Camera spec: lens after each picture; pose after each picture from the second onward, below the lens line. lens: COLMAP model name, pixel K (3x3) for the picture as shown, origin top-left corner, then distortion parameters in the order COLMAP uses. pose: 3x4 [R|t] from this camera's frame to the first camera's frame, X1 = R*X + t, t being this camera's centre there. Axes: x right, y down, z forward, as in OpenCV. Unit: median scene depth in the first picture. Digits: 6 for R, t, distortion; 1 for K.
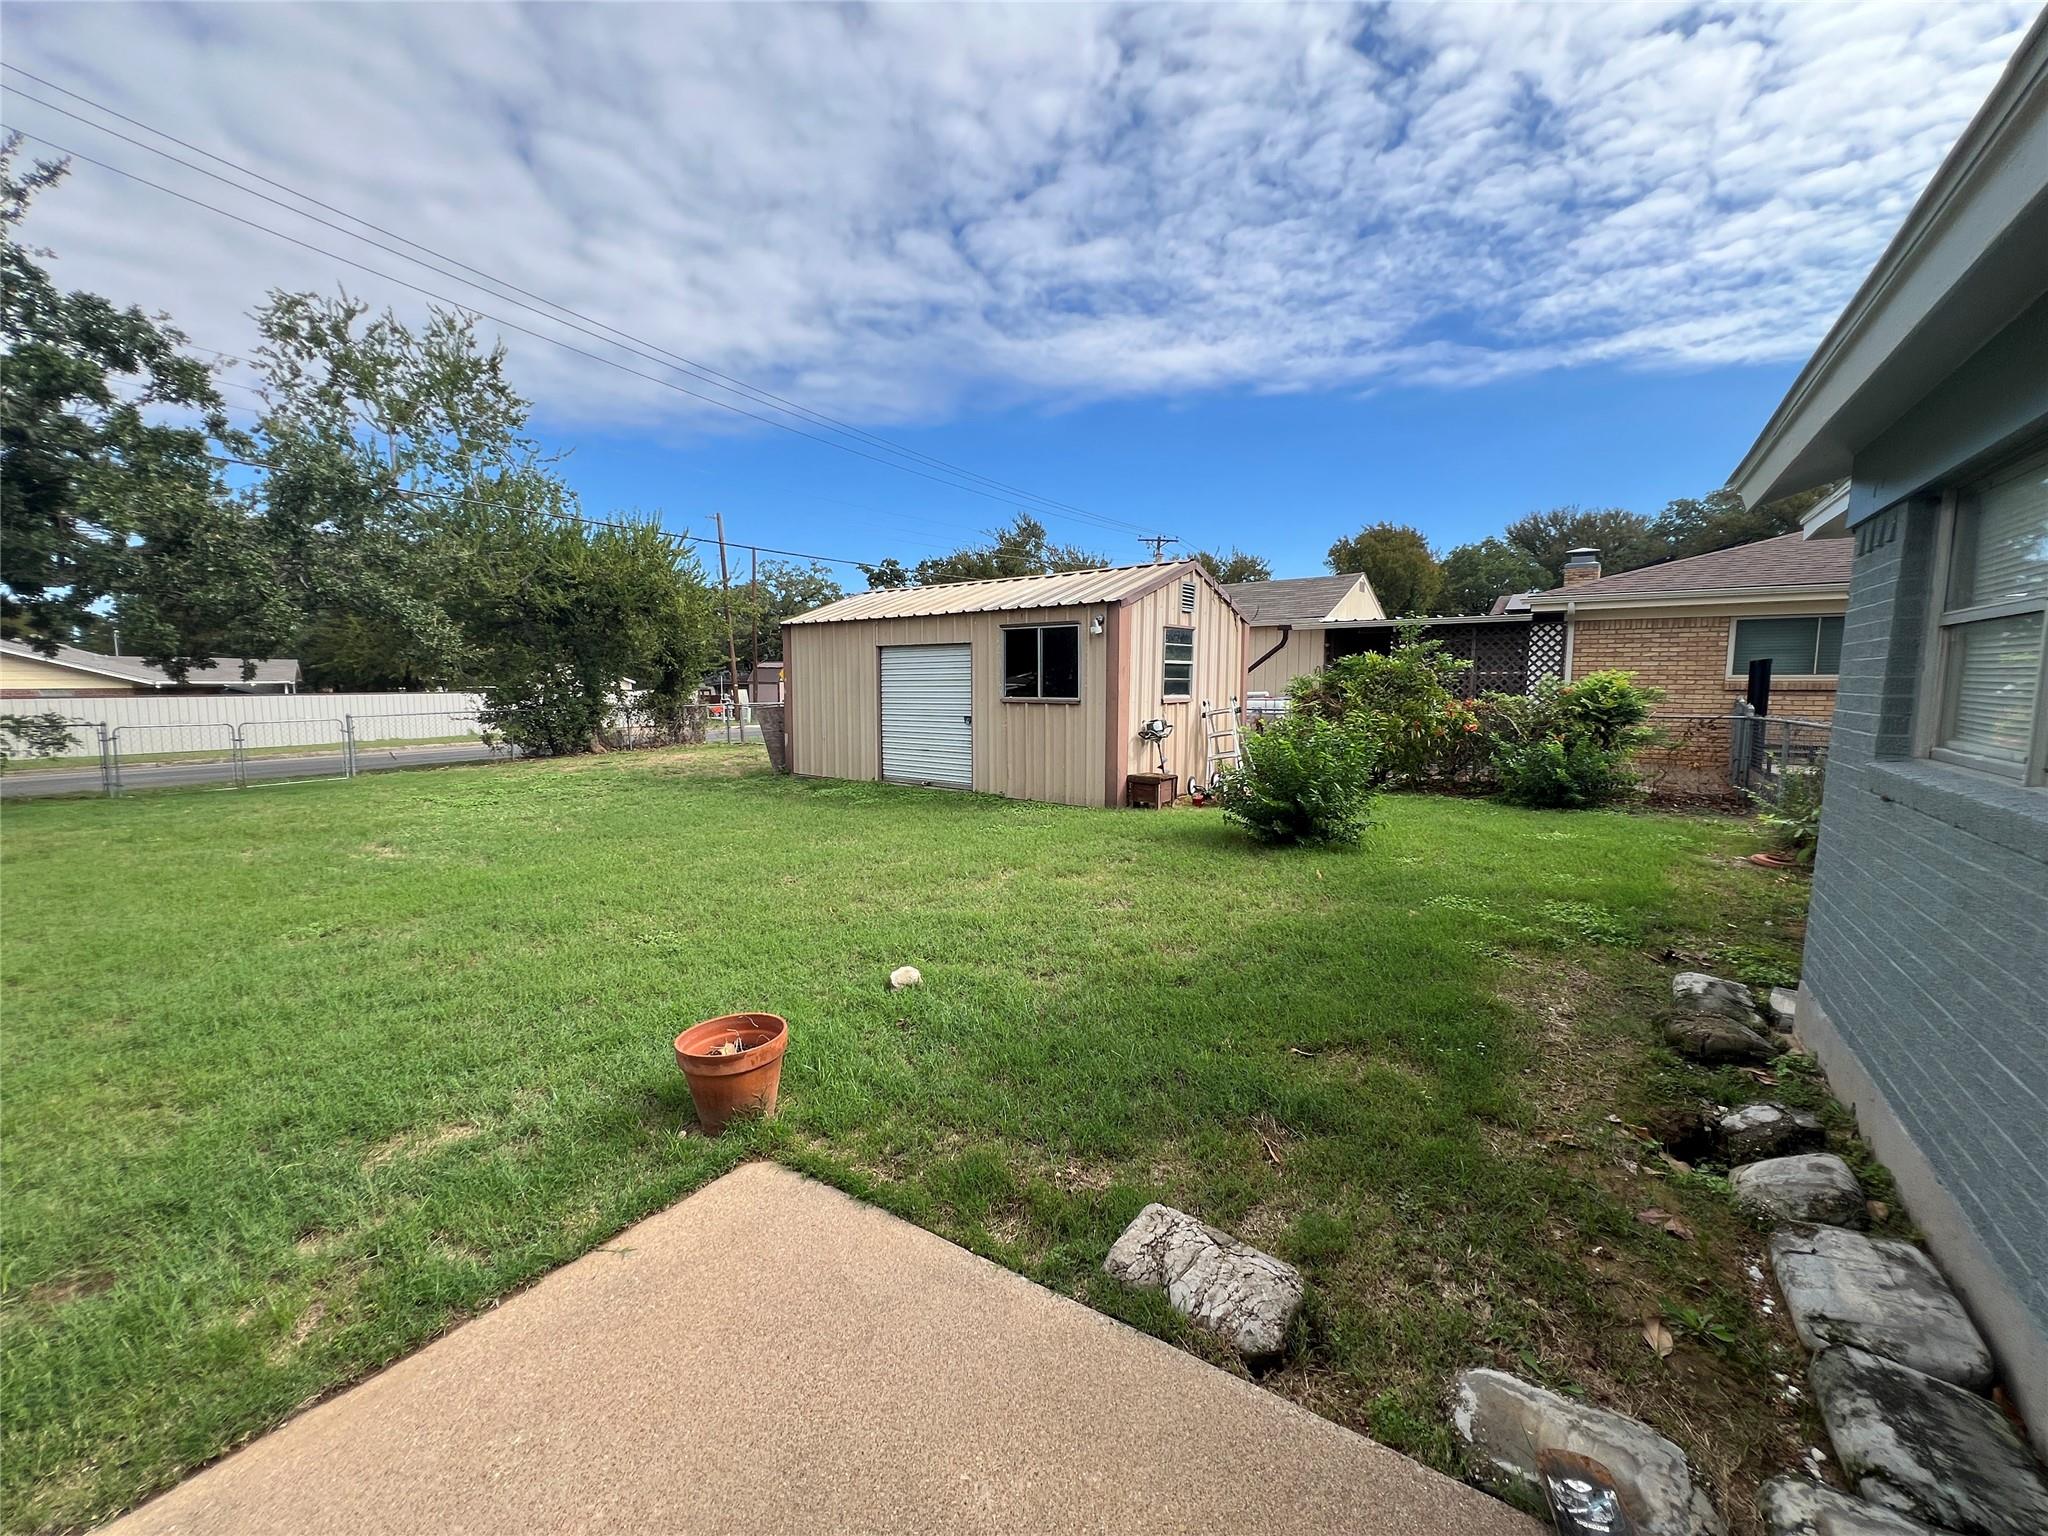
lens RADIAL K [[820.6, 0, 1023.0], [0, 820.6, 764.2], [0, 0, 1]] dist [0.000425, -0.001158]
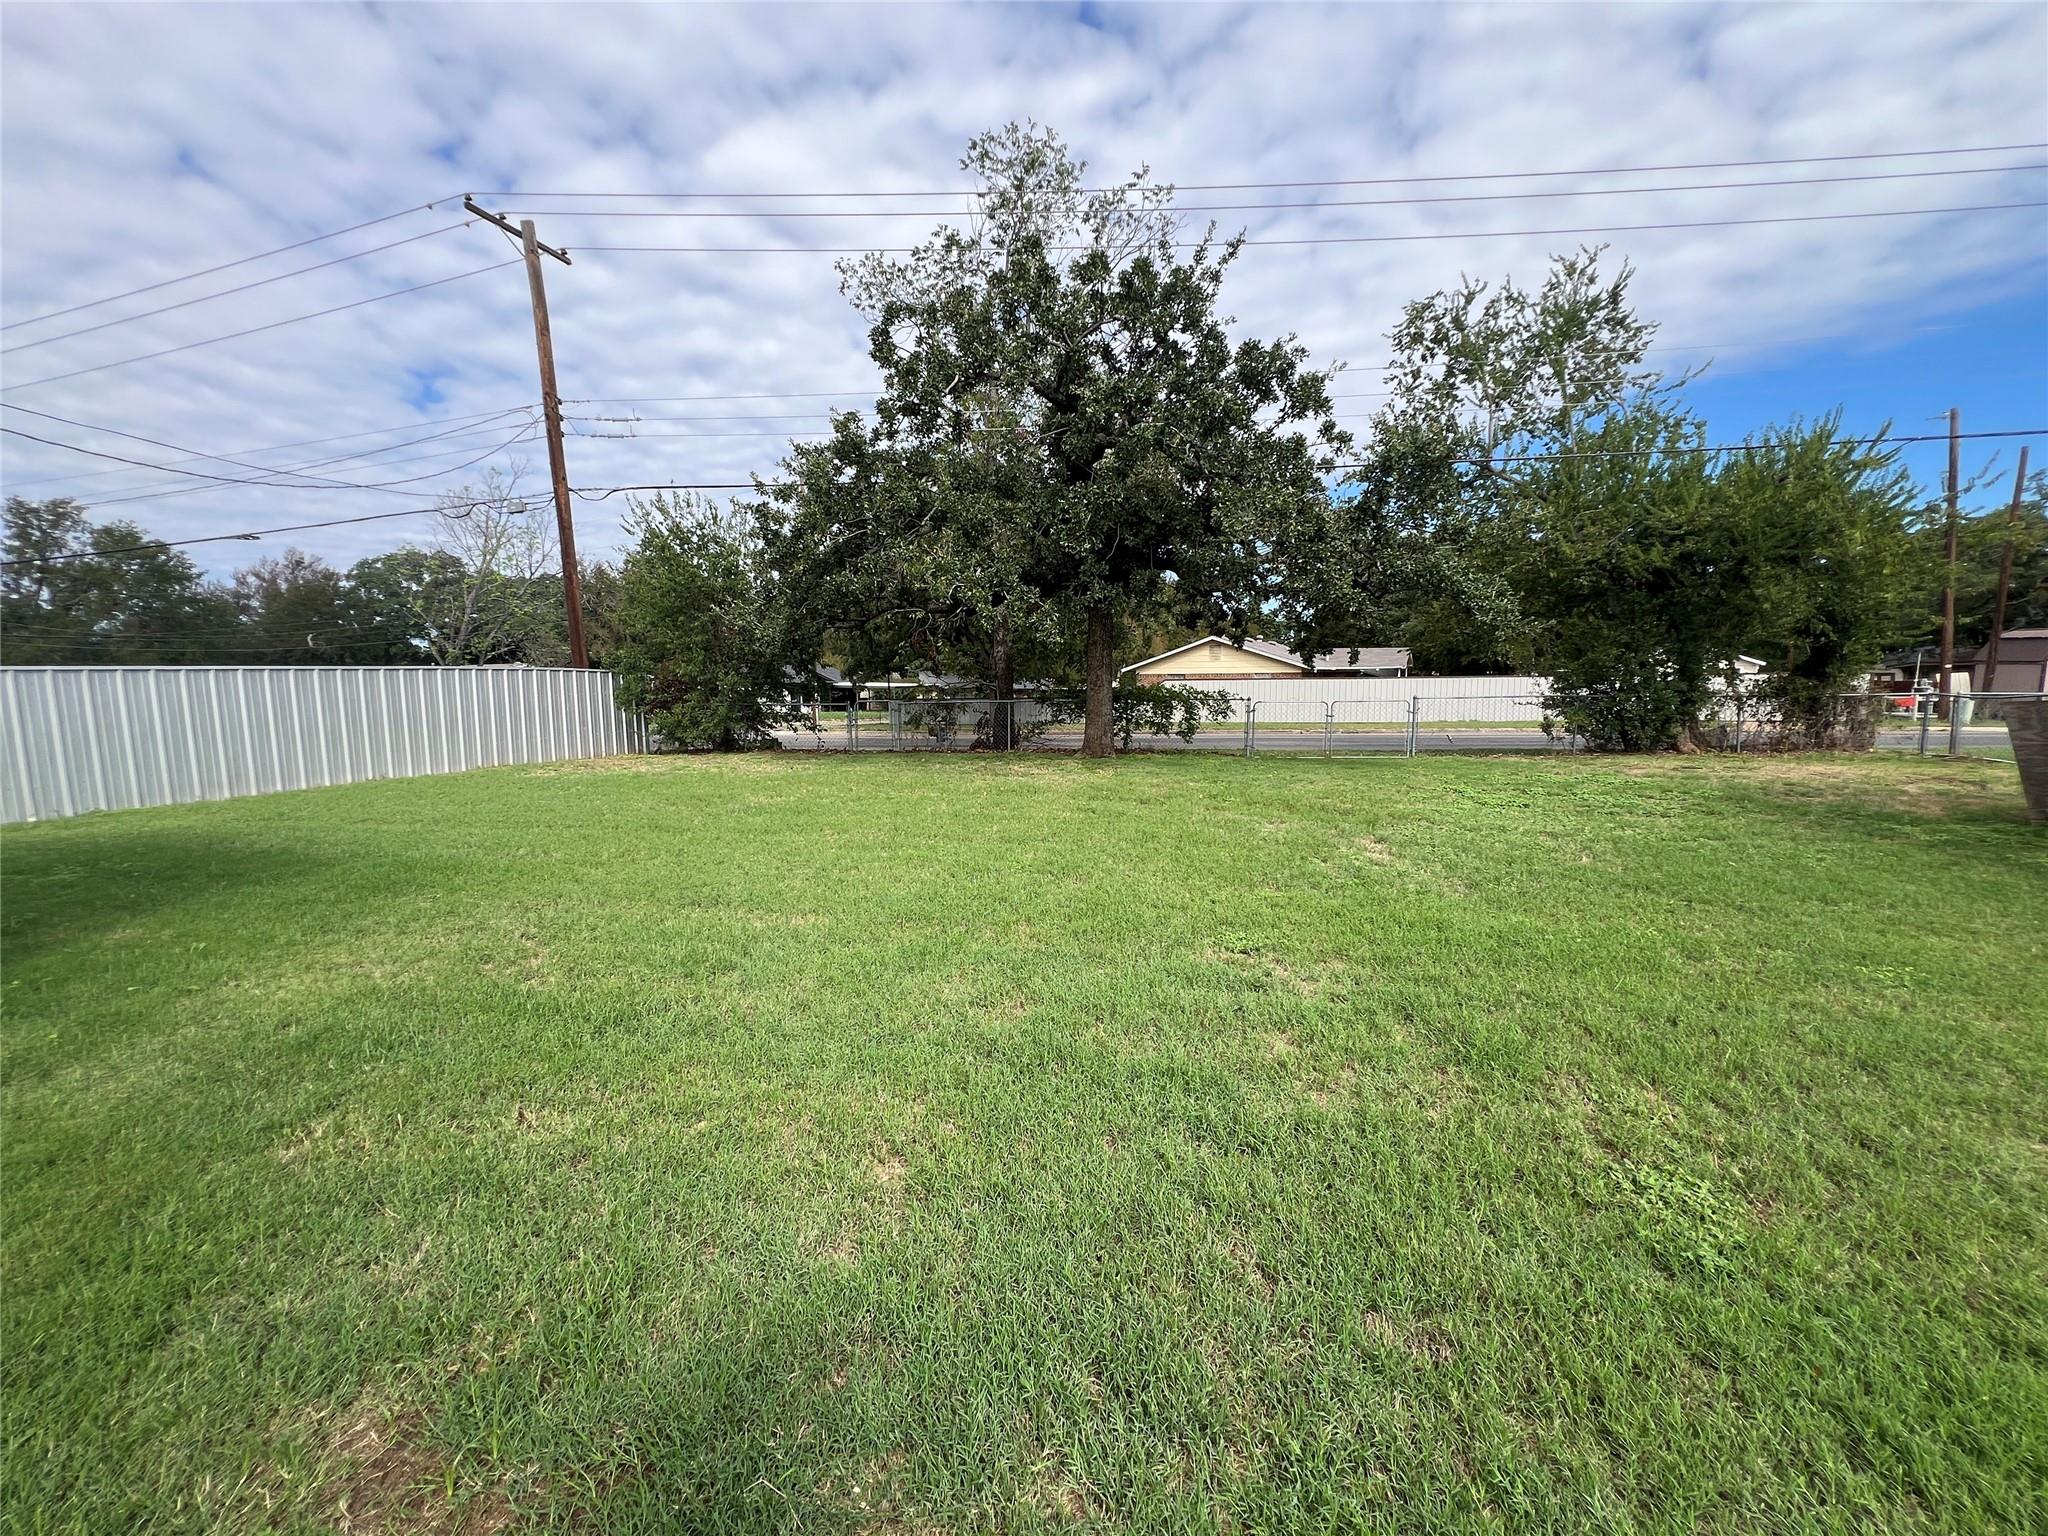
lens RADIAL K [[820.6, 0, 1026.1], [0, 820.6, 763.6], [0, 0, 1]] dist [0.000425, -0.001158]
pose [[0.387521, 0.098543, -0.916579, -0.048727], [-0.082978, 0.993963, 0.071780, -0.007572], [0.918119, 0.048239, 0.393358, 0.124001]]
